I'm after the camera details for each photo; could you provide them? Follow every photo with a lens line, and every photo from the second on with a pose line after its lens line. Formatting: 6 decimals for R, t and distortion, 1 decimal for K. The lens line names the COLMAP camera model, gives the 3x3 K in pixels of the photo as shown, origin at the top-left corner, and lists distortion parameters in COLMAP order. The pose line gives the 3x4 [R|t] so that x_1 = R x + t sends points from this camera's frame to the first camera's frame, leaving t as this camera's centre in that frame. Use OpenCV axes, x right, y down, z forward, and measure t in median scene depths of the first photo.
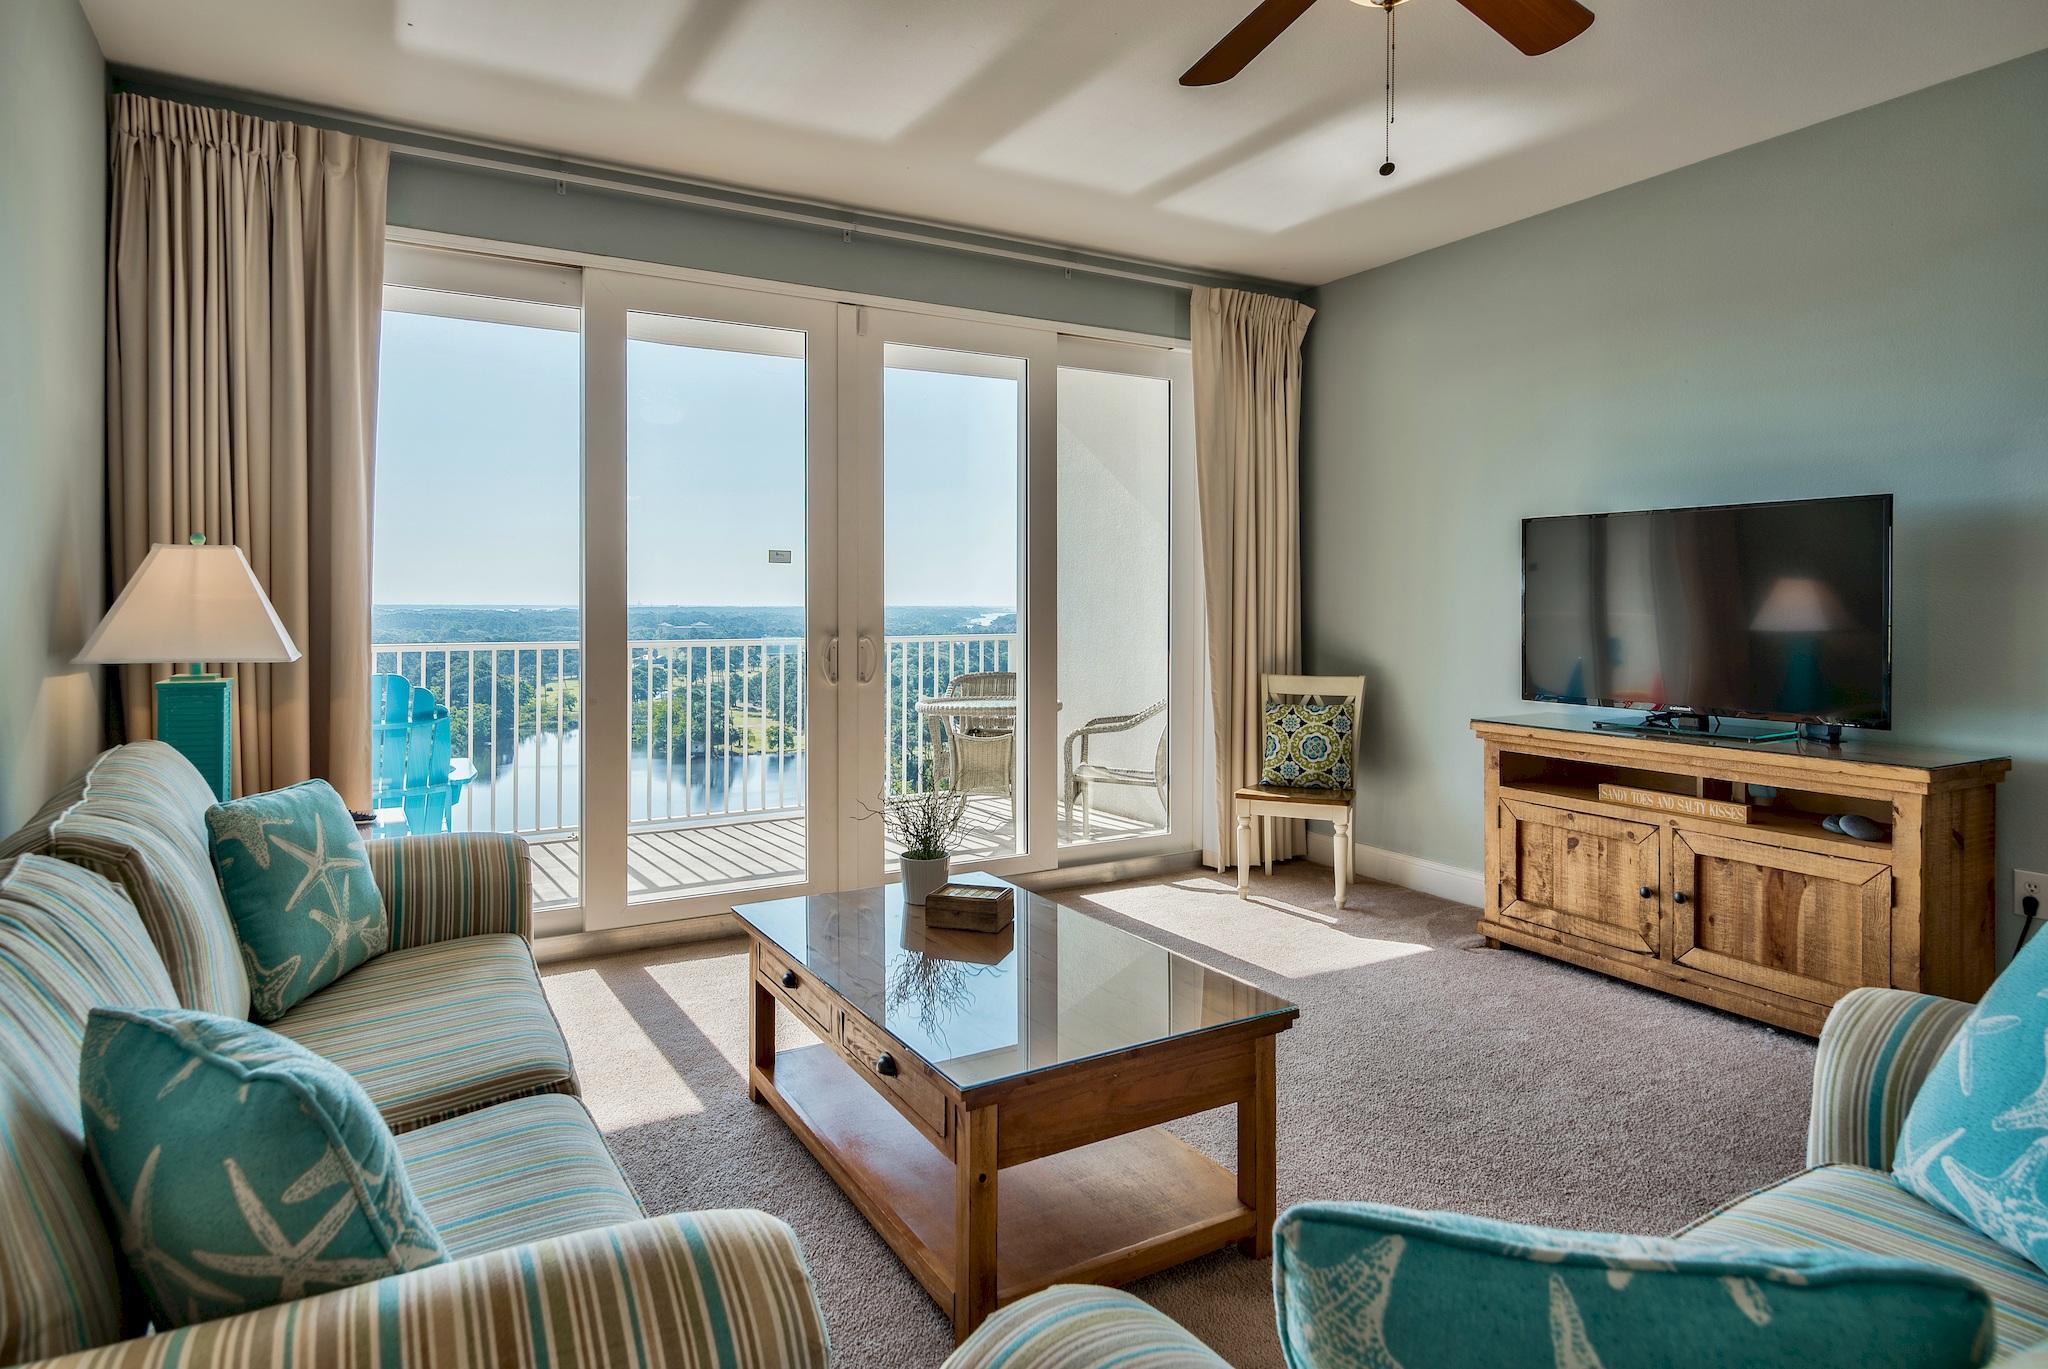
lens RADIAL K [[1164.6, 0, 1020.8], [0, 1164.6, 611.0], [0, 0, 1]] dist [0.010233, 0.000889]
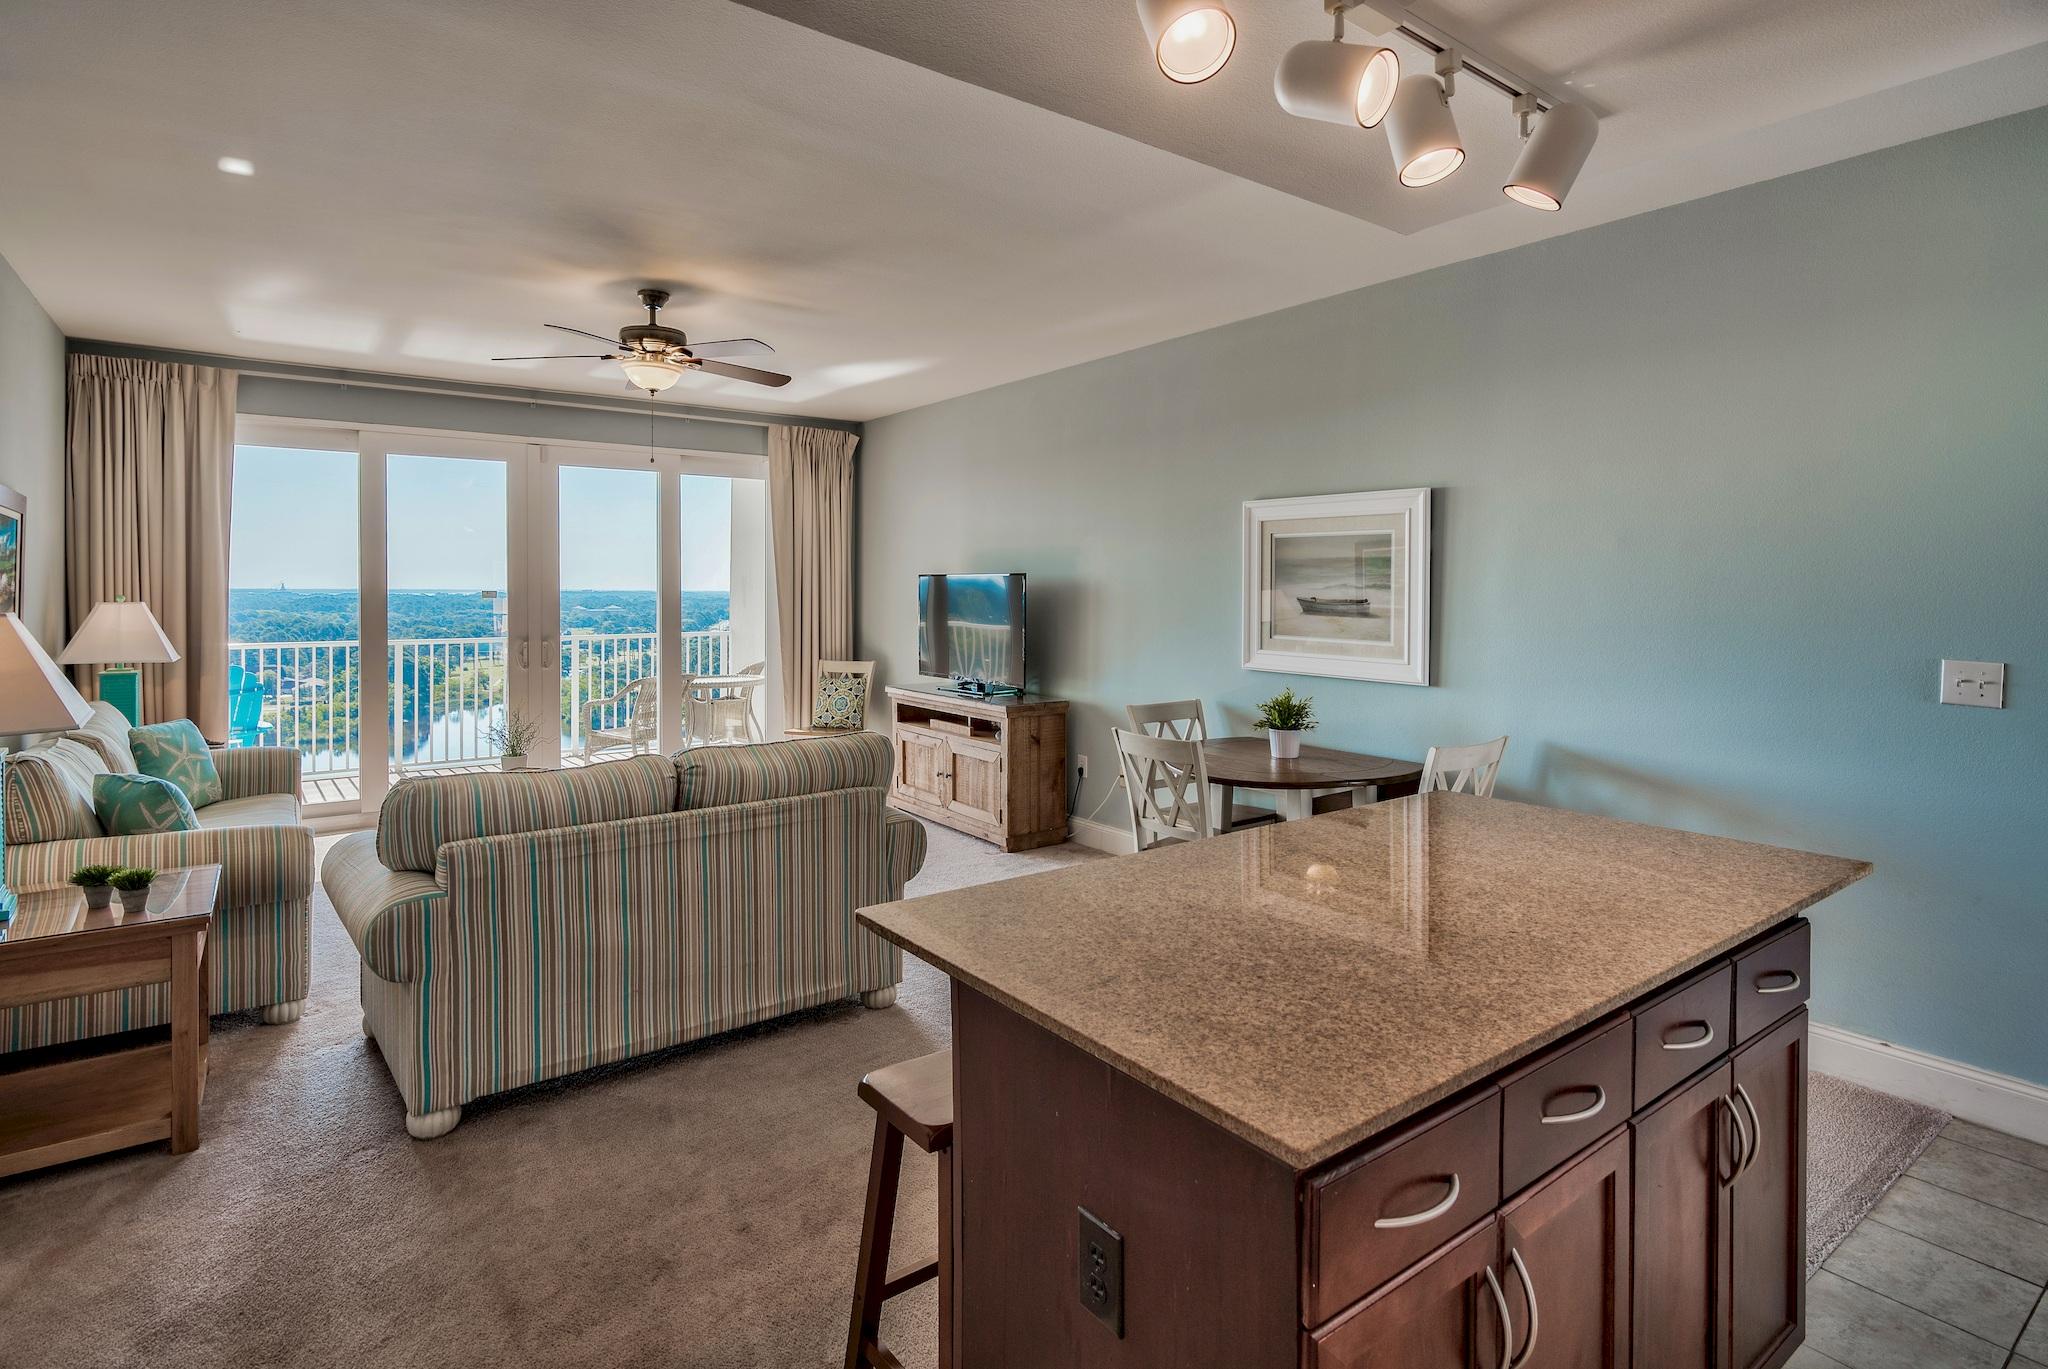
lens RADIAL K [[1036.2, 0, 1024.4], [0, 1036.2, 608.6], [0, 0, 1]] dist [0.000818, -0.000242]
pose [[0.994079, -0.001509, 0.108653, 0.490659], [0.000235, 0.999931, 0.011731, -0.052725], [-0.108663, -0.011636, 0.994011, -0.713712]]
